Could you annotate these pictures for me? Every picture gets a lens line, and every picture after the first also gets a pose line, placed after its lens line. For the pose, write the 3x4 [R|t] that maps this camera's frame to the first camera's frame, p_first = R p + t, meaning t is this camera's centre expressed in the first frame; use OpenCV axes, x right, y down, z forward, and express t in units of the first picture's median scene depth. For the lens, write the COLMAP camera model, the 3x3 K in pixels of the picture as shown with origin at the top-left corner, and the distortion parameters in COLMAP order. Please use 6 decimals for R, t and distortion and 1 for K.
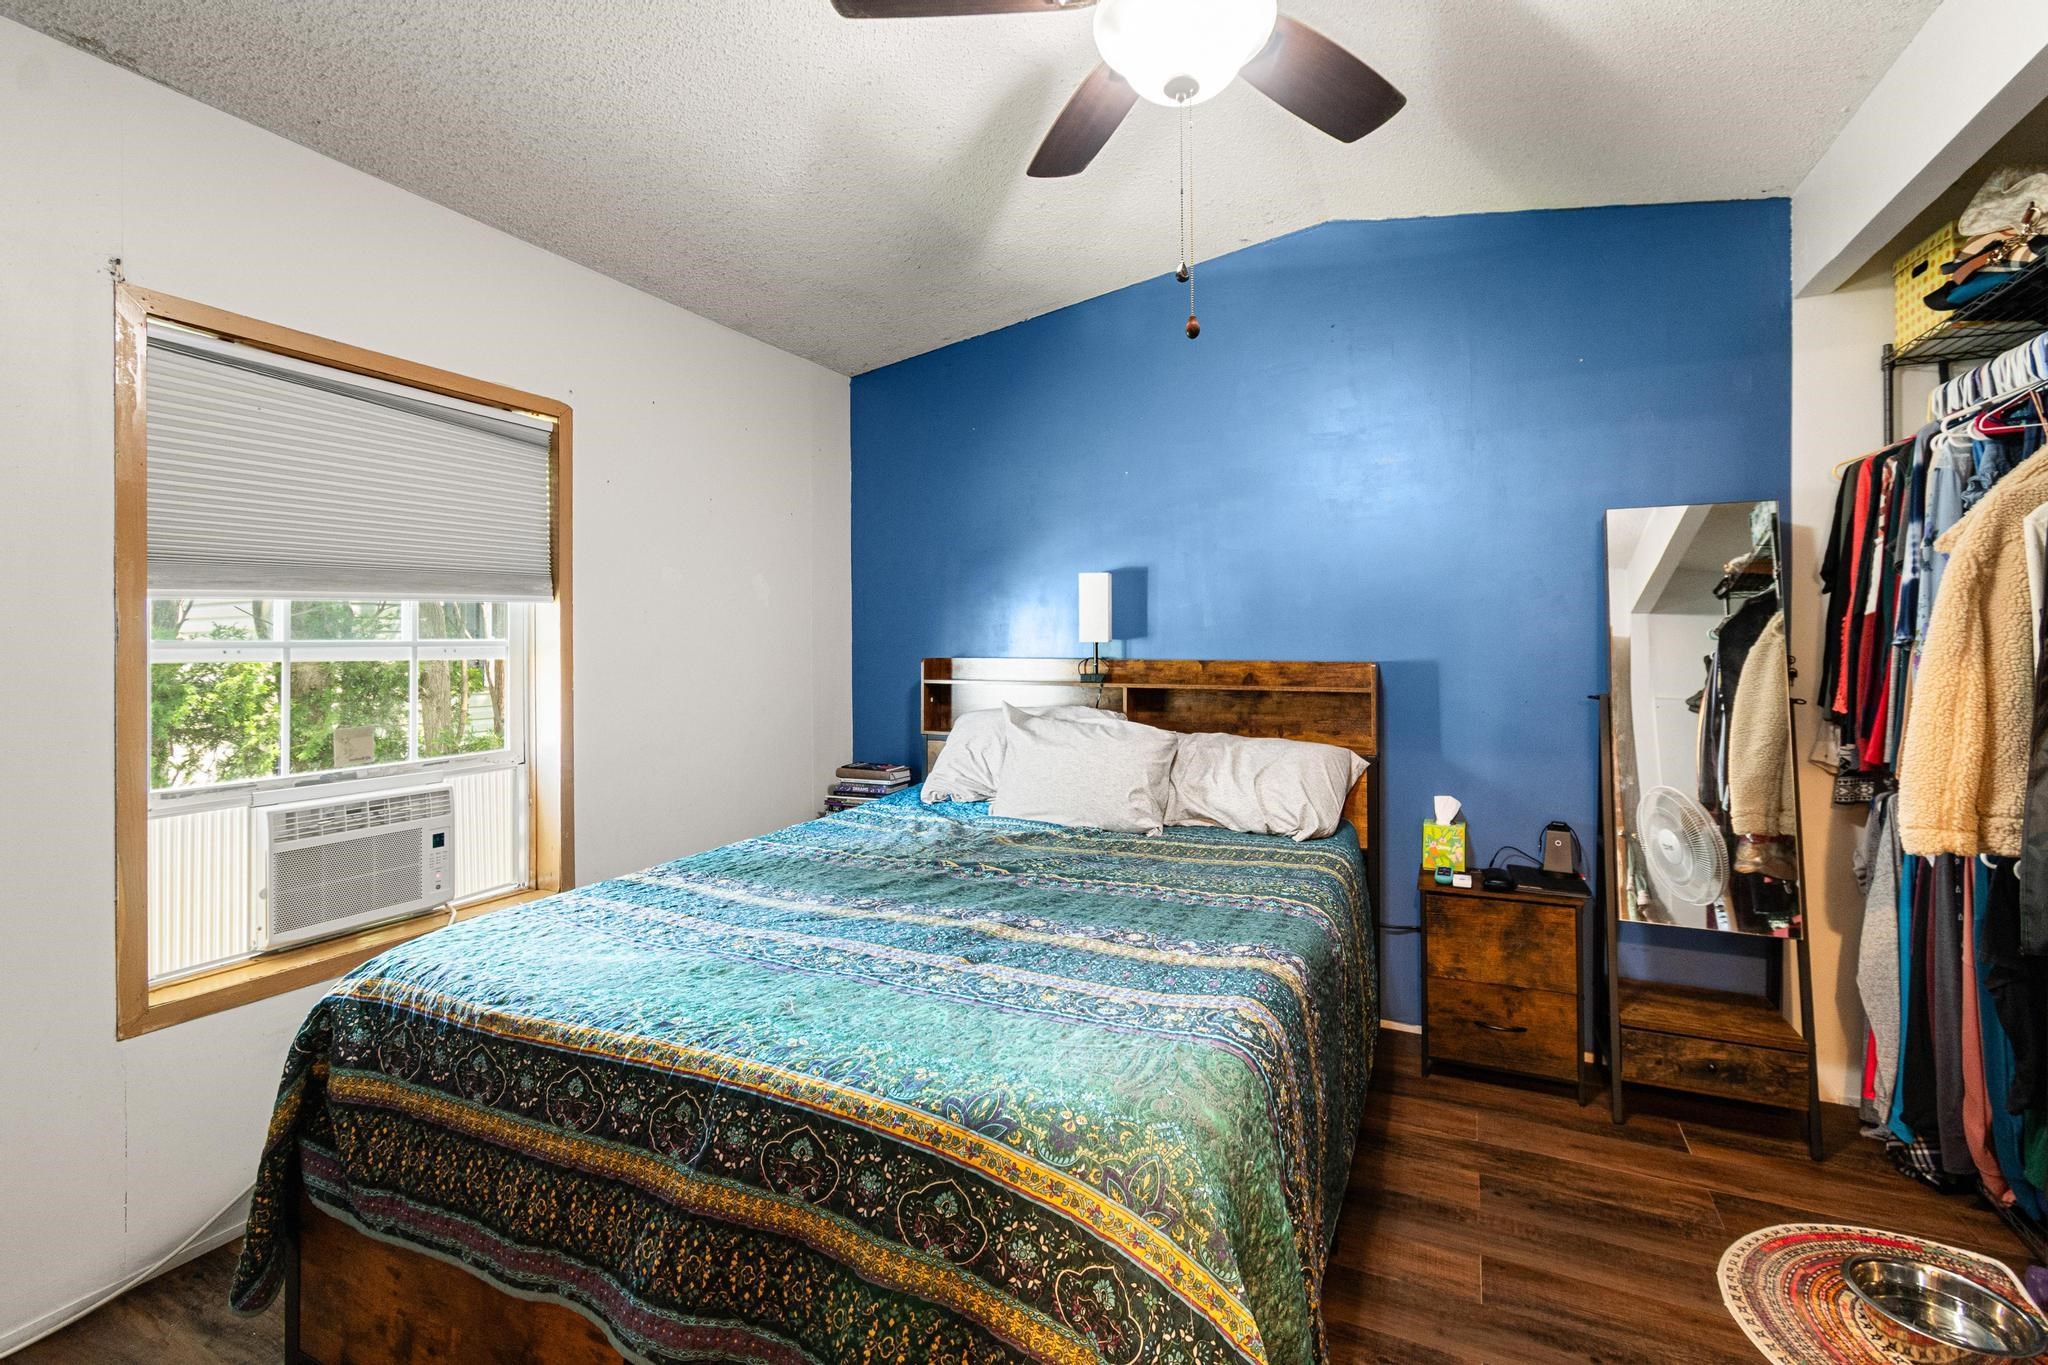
lens RADIAL K [[945.0, 0, 1001.4], [0, 945.0, 624.6], [0, 0, 1]] dist [0.002905, 0.000175]
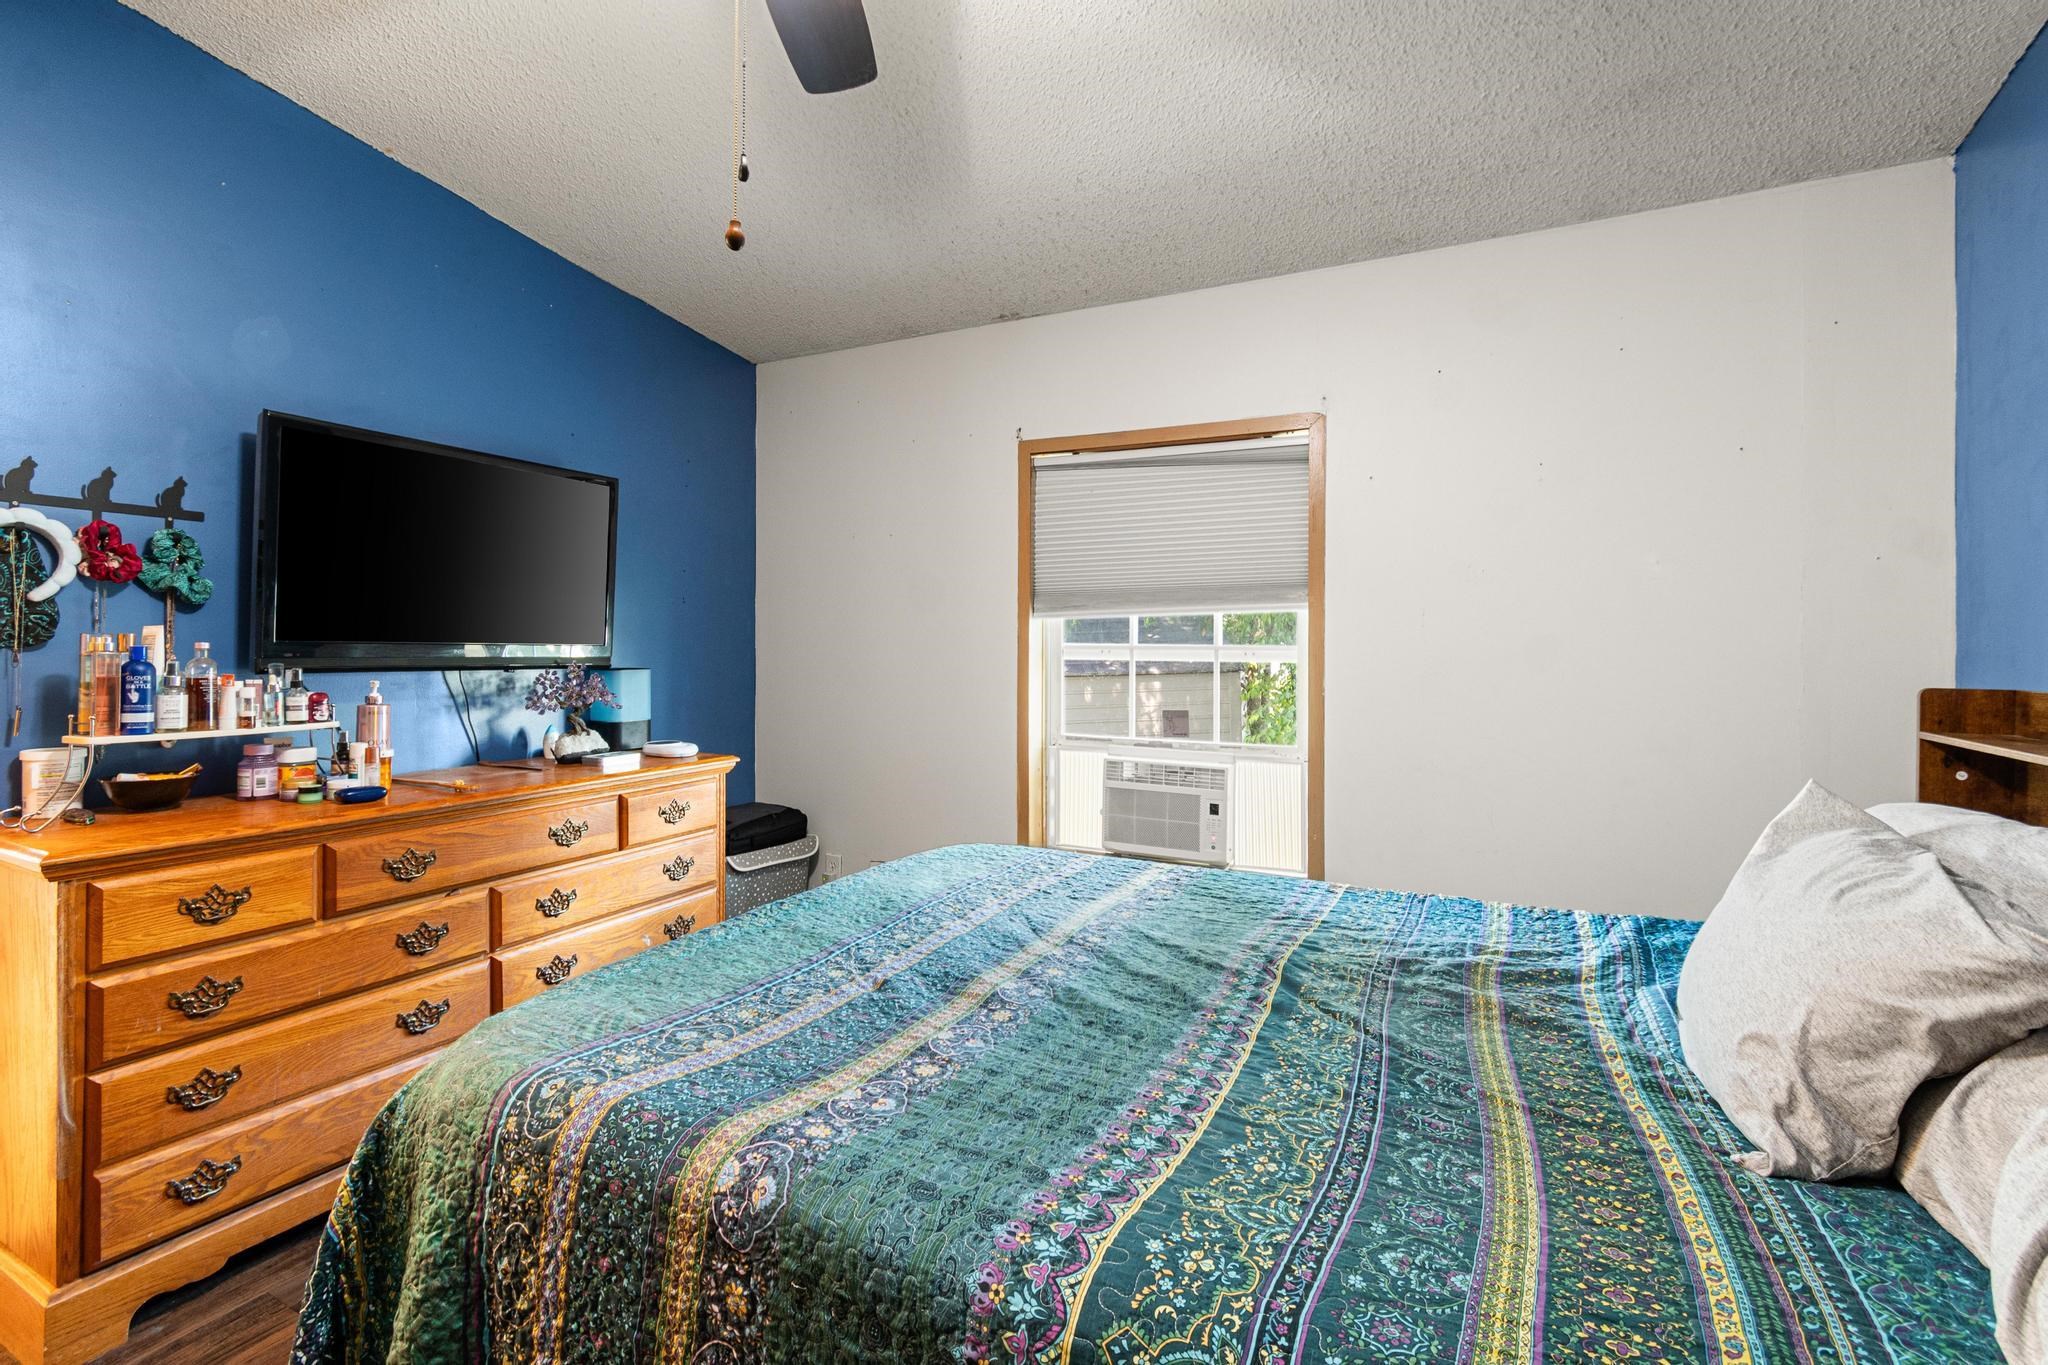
lens RADIAL K [[945.0, 0, 1062.0], [0, 945.0, 646.4], [0, 0, 1]] dist [0.002905, 0.000175]
pose [[-0.024443, 0.004886, -0.999689, 0.760110], [0.010757, 0.999931, 0.004624, 0.012416], [0.999643, -0.010640, -0.024494, 1.014300]]
